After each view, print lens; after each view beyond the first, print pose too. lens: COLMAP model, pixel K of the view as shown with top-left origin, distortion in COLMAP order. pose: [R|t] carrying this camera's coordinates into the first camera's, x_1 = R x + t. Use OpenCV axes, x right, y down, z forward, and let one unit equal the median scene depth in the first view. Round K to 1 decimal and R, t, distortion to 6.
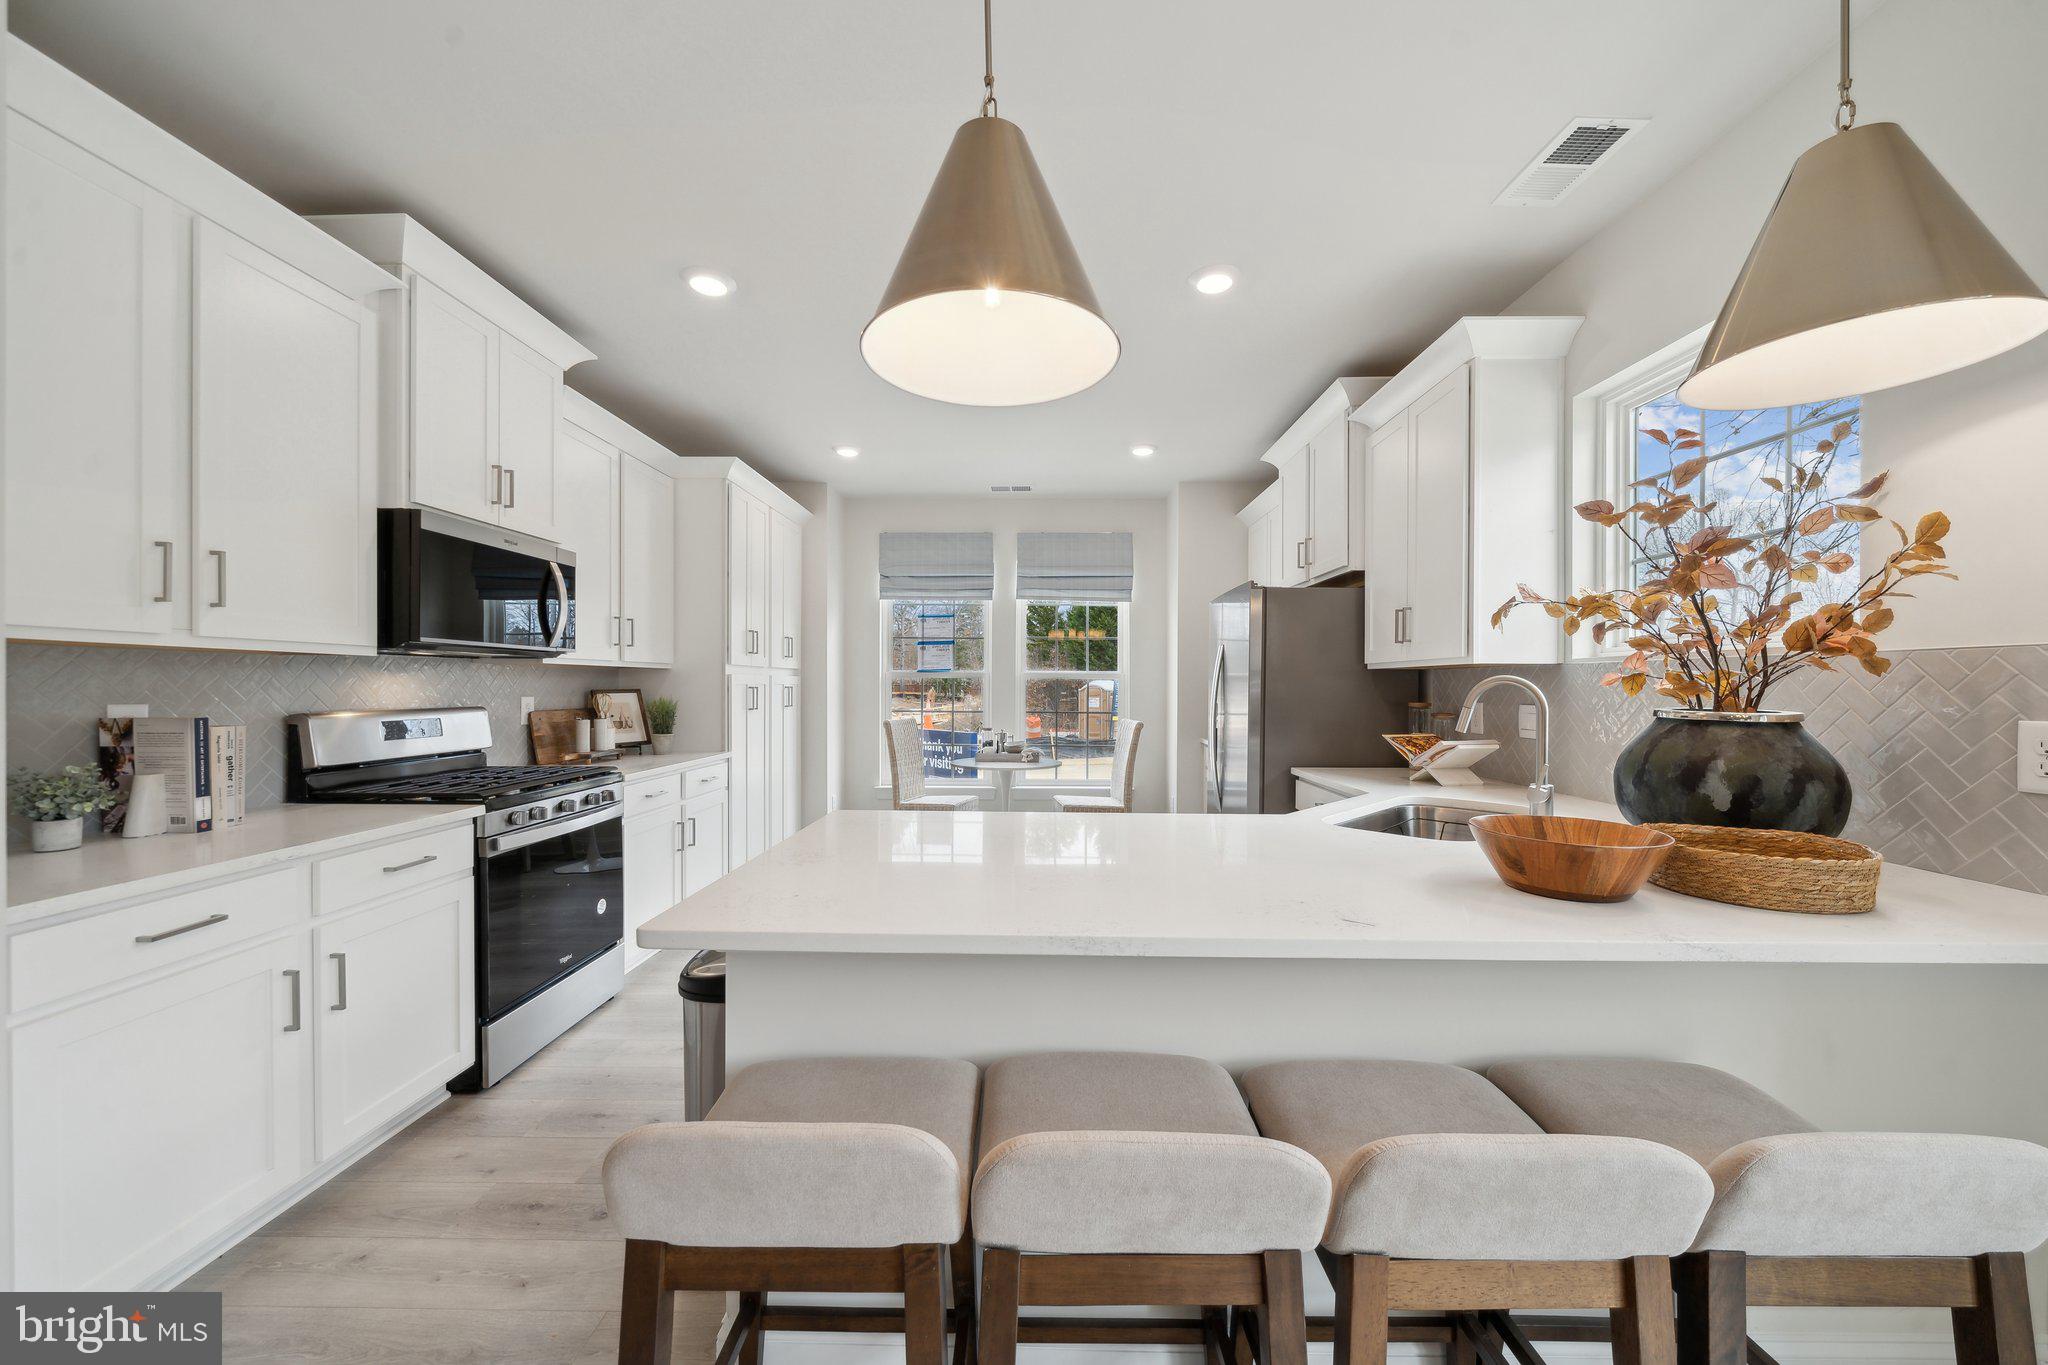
lens RADIAL K [[740.2, 0, 1028.6], [0, 740.2, 688.5], [0, 0, 1]] dist [-0.006785, -0.000368]
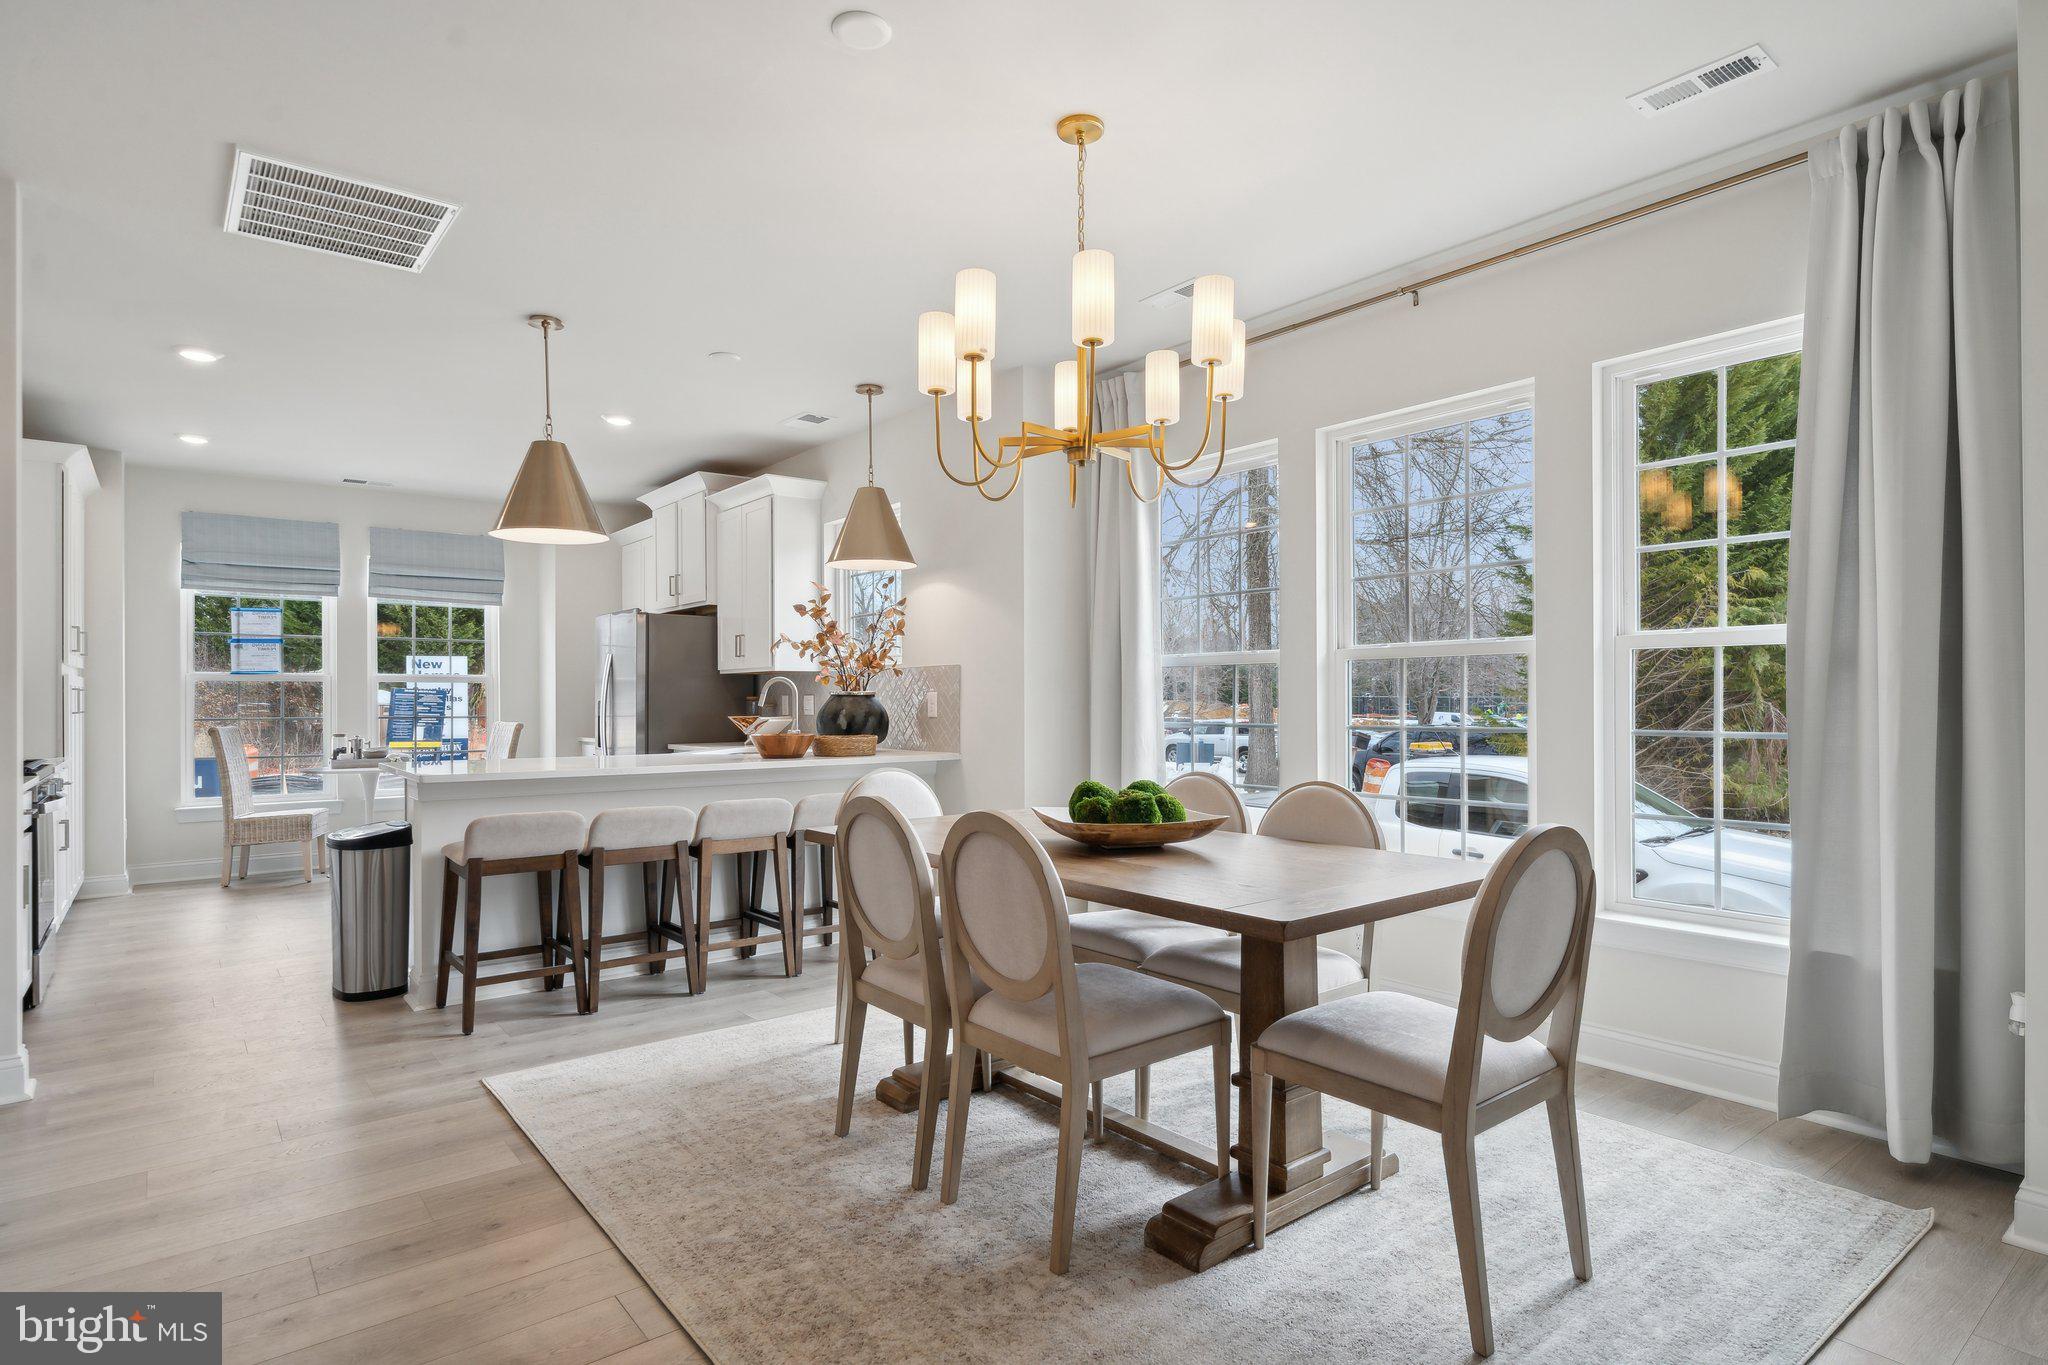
lens RADIAL K [[1068.7, 0, 1040.7], [0, 1068.7, 695.4], [0, 0, 1]] dist [-0.001299, 0.000916]
pose [[0.764773, -0.004840, 0.644281, -0.429366], [0.009665, 0.999945, -0.003961, 0.031708], [-0.644227, 0.009256, 0.764778, -1.056851]]
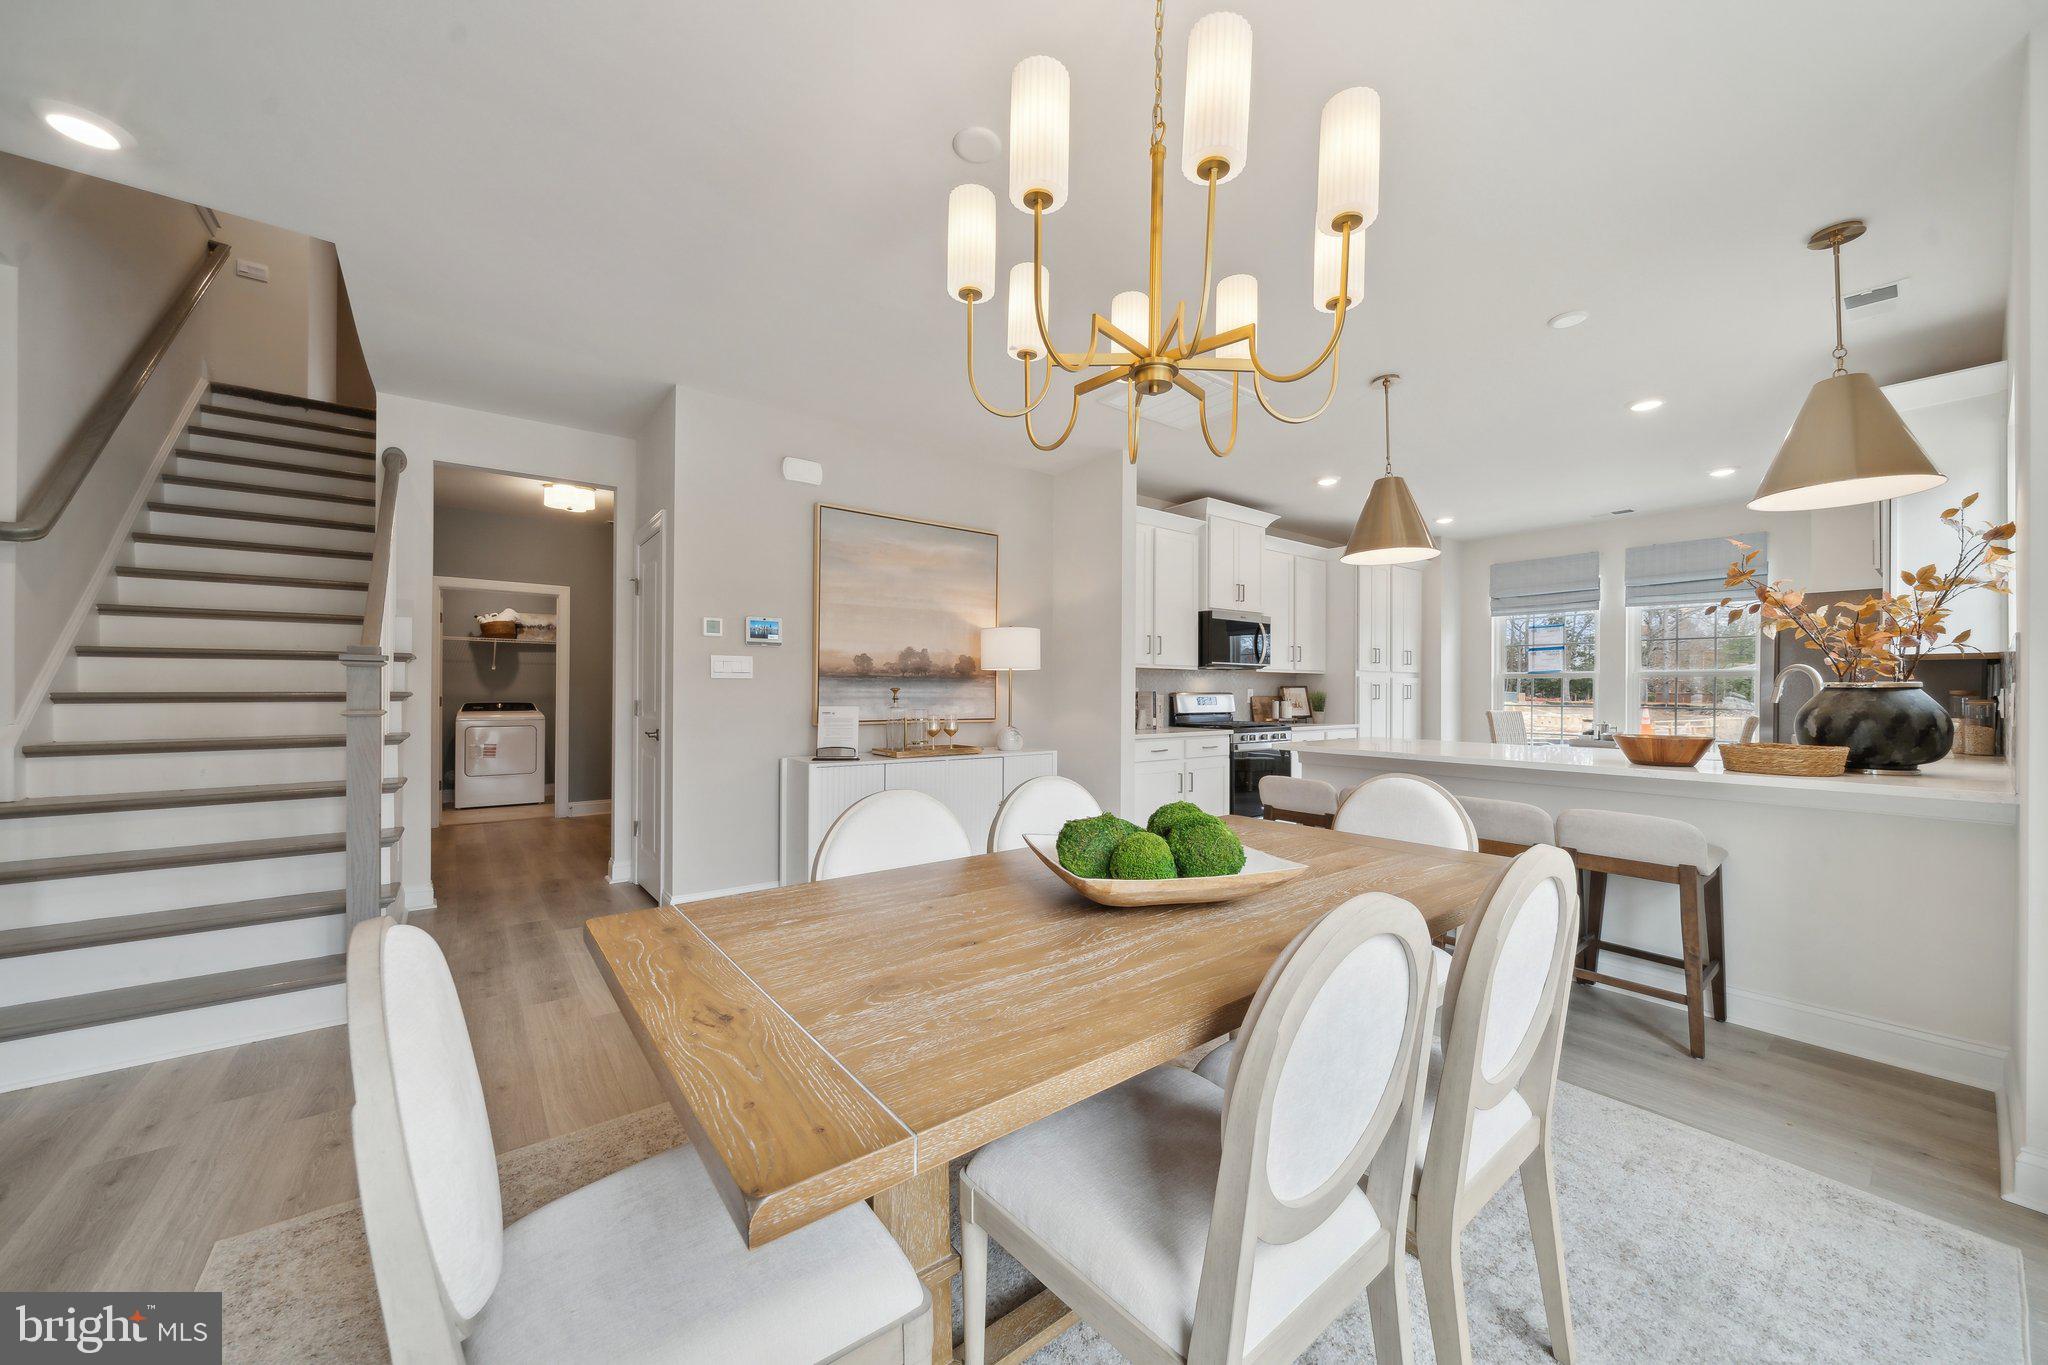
lens RADIAL K [[740.2, 0, 1027.5], [0, 740.2, 691.3], [0, 0, 1]] dist [-0.006785, -0.000368]
pose [[0.624827, -0.001203, -0.780762, 0.525342], [-0.005076, 0.999971, -0.005603, 0.033615], [0.780746, 0.007464, 0.624804, -0.747657]]
